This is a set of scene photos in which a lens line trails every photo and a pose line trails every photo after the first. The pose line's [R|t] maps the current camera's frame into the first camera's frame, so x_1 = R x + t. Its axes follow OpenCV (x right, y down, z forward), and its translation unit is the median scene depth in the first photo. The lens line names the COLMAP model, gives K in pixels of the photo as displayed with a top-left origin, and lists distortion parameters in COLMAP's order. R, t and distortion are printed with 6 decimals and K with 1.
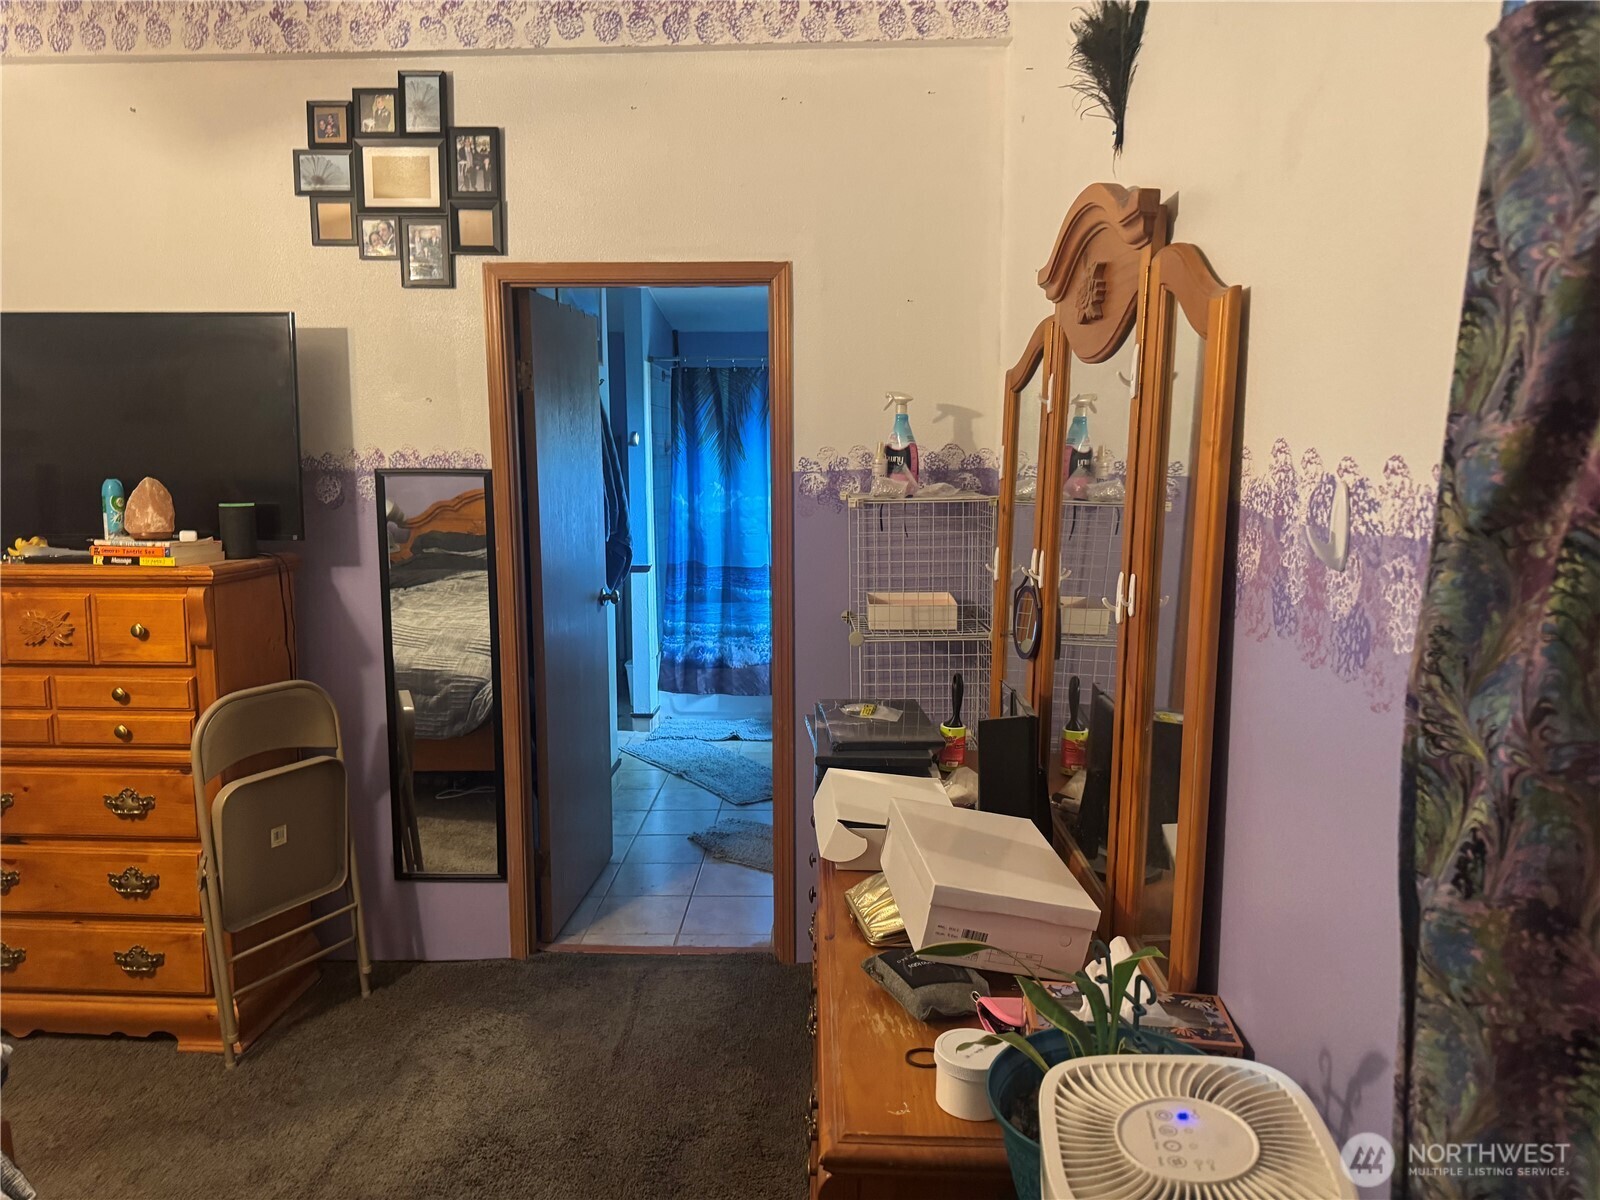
lens RADIAL K [[1138.8, 0, 799.6], [0, 1138.8, 583.5], [0, 0, 1]] dist [0.042145, -0.048119]
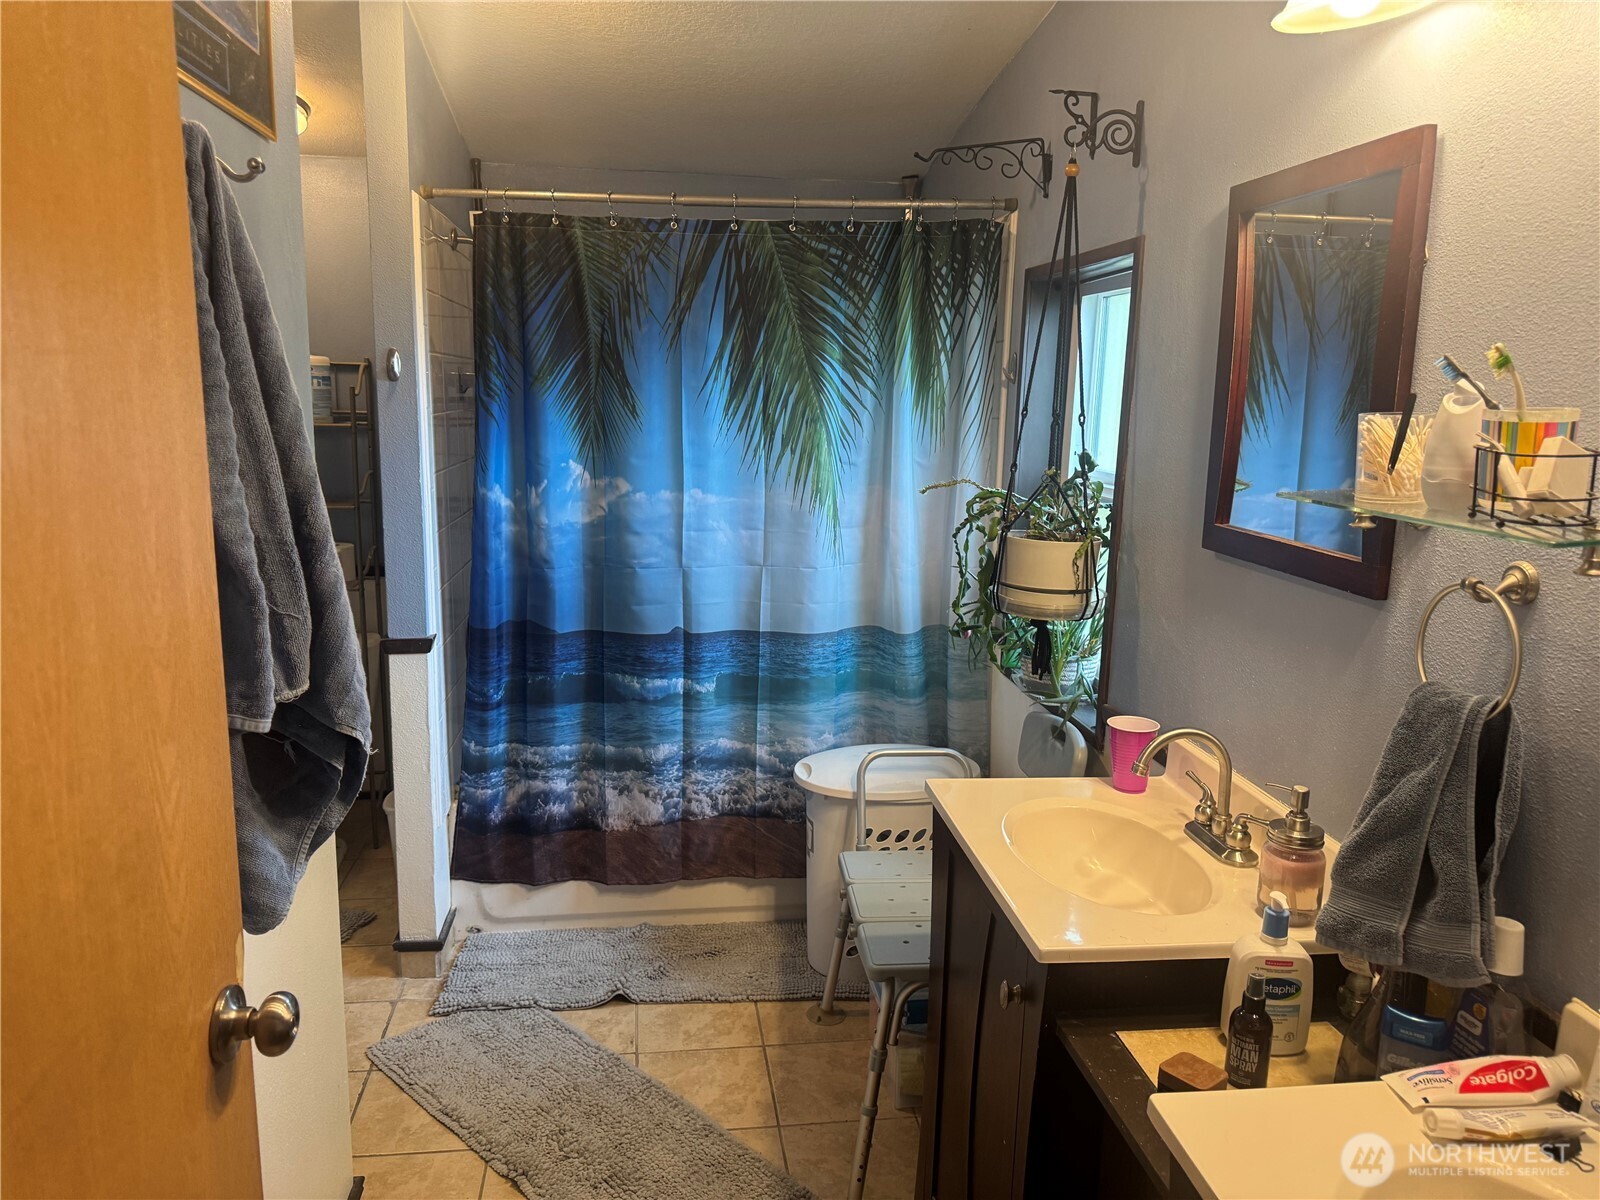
lens RADIAL K [[1138.8, 0, 825.5], [0, 1138.8, 575.2], [0, 0, 1]] dist [0.042145, -0.048119]
pose [[0.980722, -0.005385, 0.195336, -0.092086], [-0.002543, 0.999184, 0.040315, -0.087207], [-0.195394, -0.040035, 0.979907, 0.727936]]
